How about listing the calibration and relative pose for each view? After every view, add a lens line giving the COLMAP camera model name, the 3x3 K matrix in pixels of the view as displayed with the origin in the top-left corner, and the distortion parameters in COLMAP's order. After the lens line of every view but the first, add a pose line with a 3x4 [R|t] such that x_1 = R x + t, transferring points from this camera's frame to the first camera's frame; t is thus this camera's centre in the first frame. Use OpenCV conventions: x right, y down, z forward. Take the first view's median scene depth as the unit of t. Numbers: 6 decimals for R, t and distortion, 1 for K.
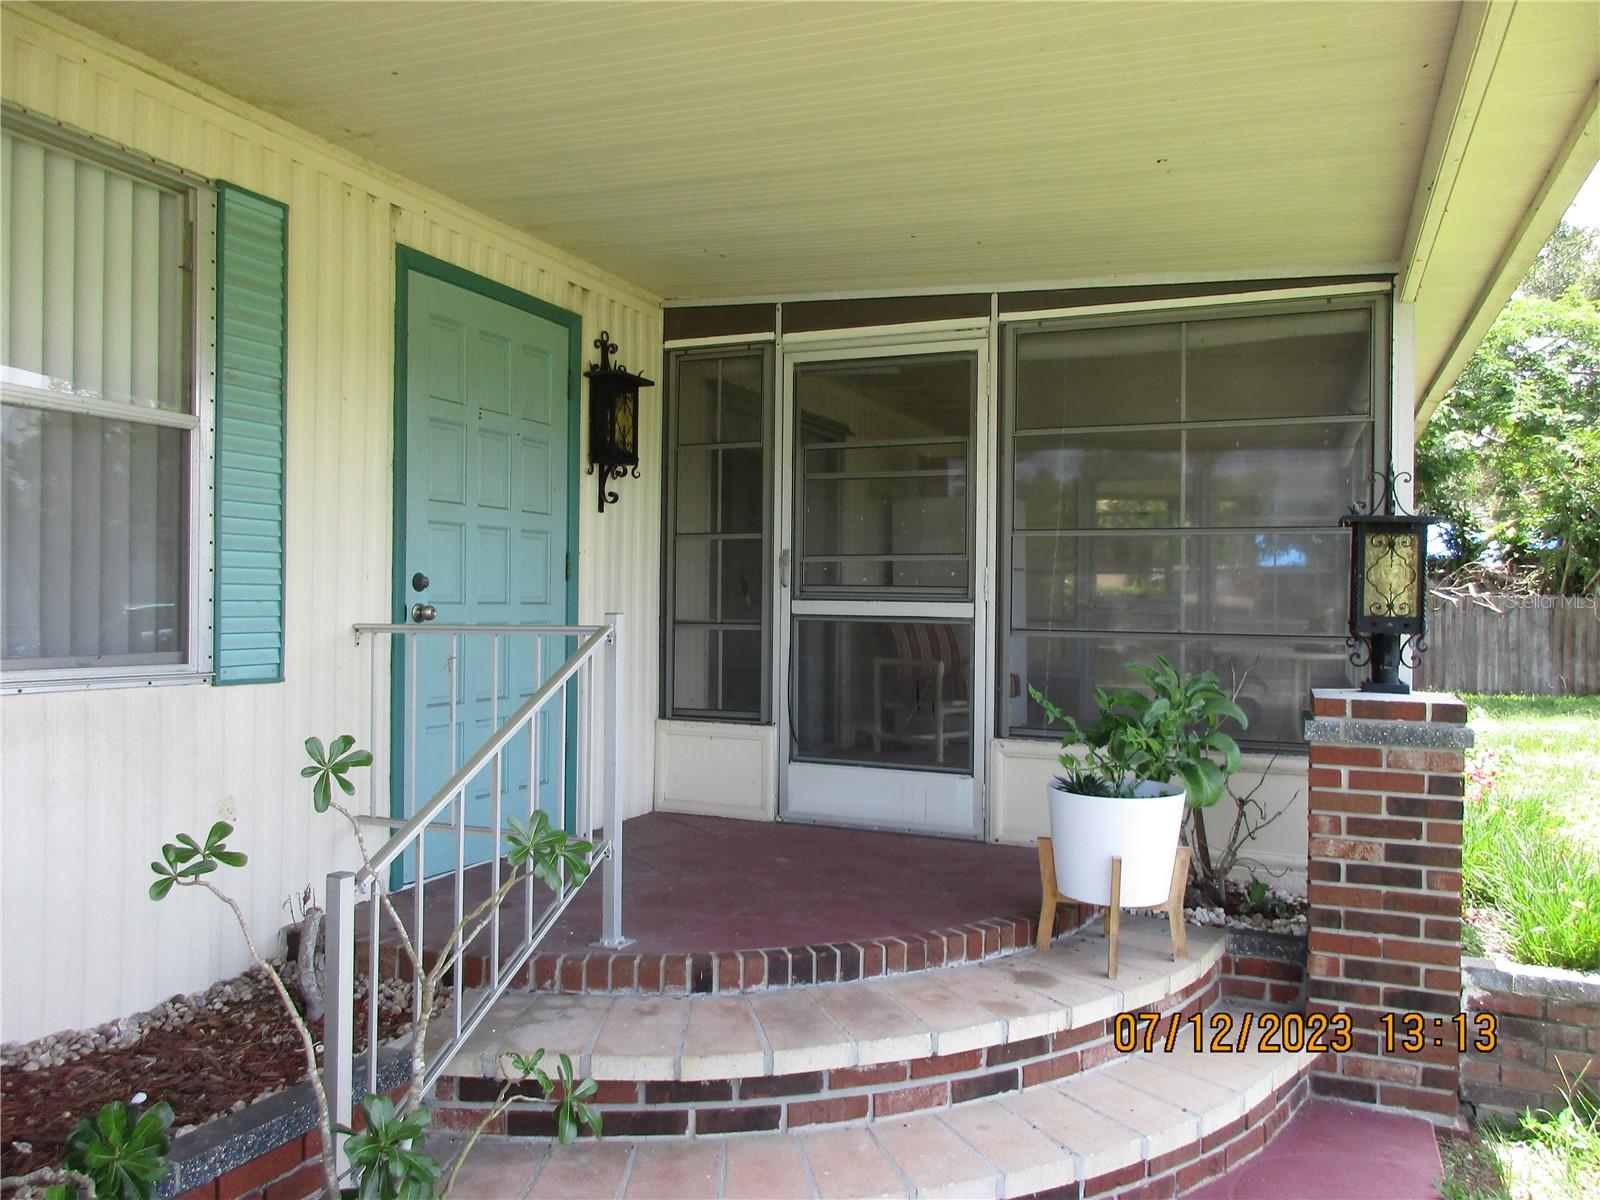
lens RADIAL K [[1190.0, 0, 794.1], [0, 1190.0, 599.4], [0, 0, 1]] dist [-0.008819, 0.006836]
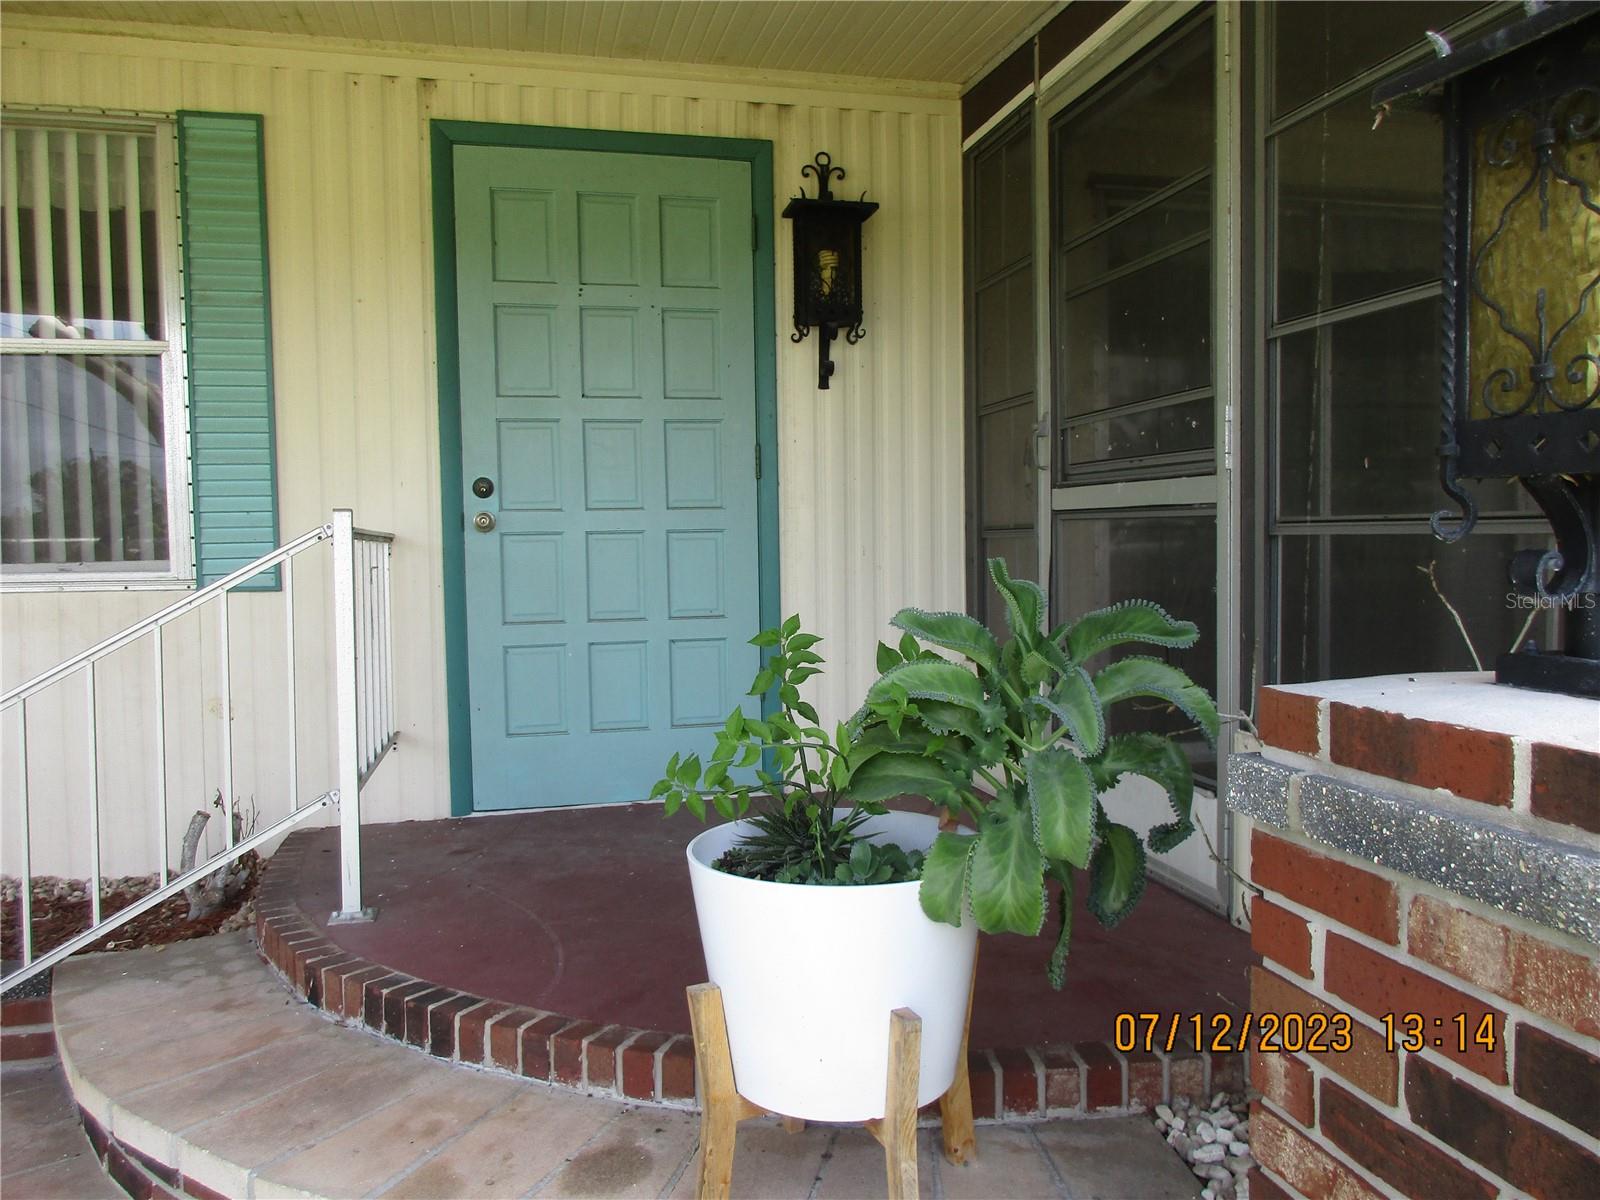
lens RADIAL K [[1190.0, 0, 801.8], [0, 1190.0, 595.9], [0, 0, 1]] dist [-0.008819, 0.006836]
pose [[0.606039, 0.017445, -0.795243, 0.574639], [0.024926, 0.998852, 0.040908, 0.038136], [0.795044, -0.044614, 0.604909, 0.650415]]
